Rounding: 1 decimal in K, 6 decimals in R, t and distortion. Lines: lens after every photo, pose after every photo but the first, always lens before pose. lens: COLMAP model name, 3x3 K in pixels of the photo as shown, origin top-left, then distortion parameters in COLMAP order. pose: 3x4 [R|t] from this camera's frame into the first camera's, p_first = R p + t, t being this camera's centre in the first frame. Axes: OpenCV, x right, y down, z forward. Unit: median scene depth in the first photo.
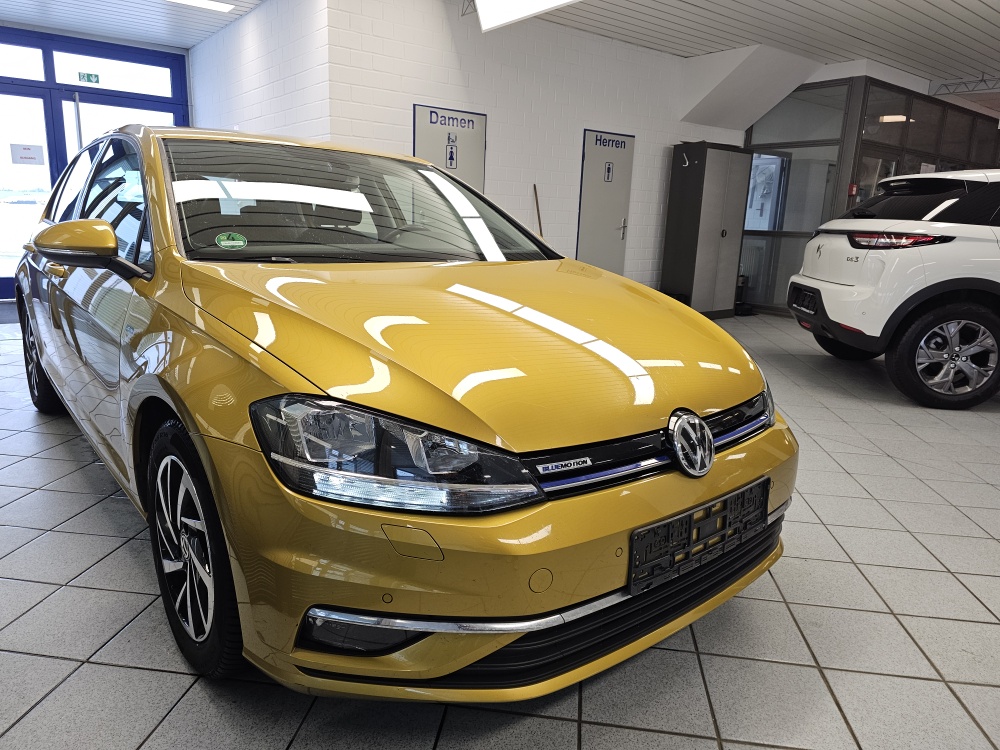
lens RADIAL K [[664.8, 0, 500.5], [0, 664.8, 374.5], [0, 0, 1]] dist [0.036020, -0.032050]
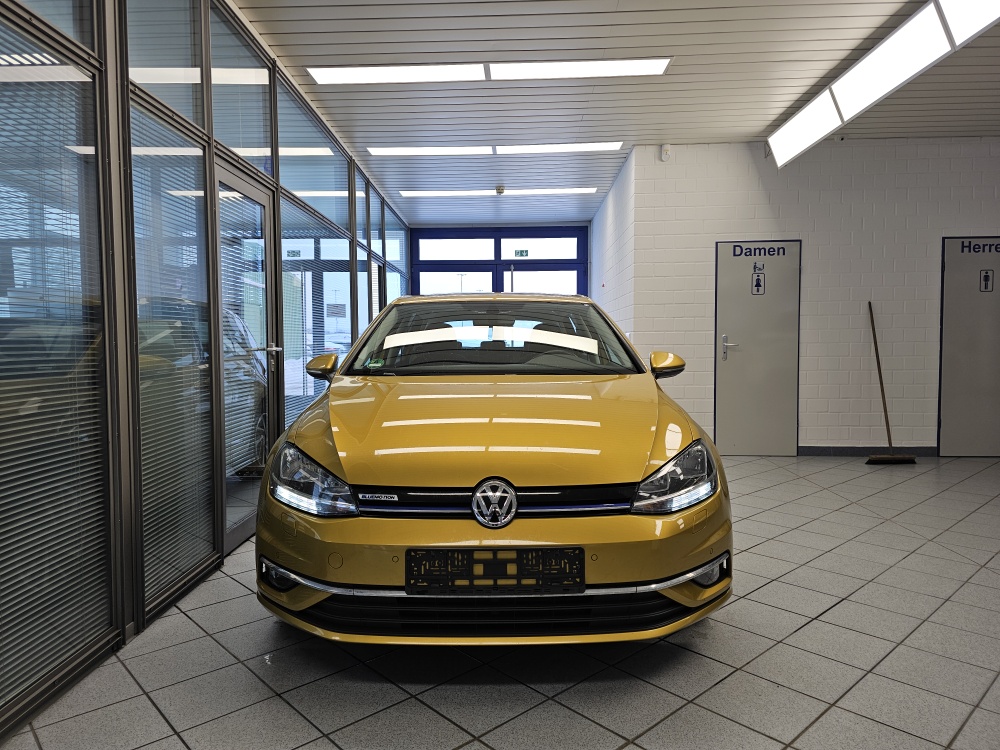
lens RADIAL K [[664.8, 0, 496.7], [0, 664.8, 374.1], [0, 0, 1]] dist [0.036020, -0.032050]
pose [[0.765569, -0.009015, -0.643291, 0.239900], [-0.113342, 0.982372, -0.148654, 0.009856], [0.633291, 0.186717, 0.751052, -0.009074]]
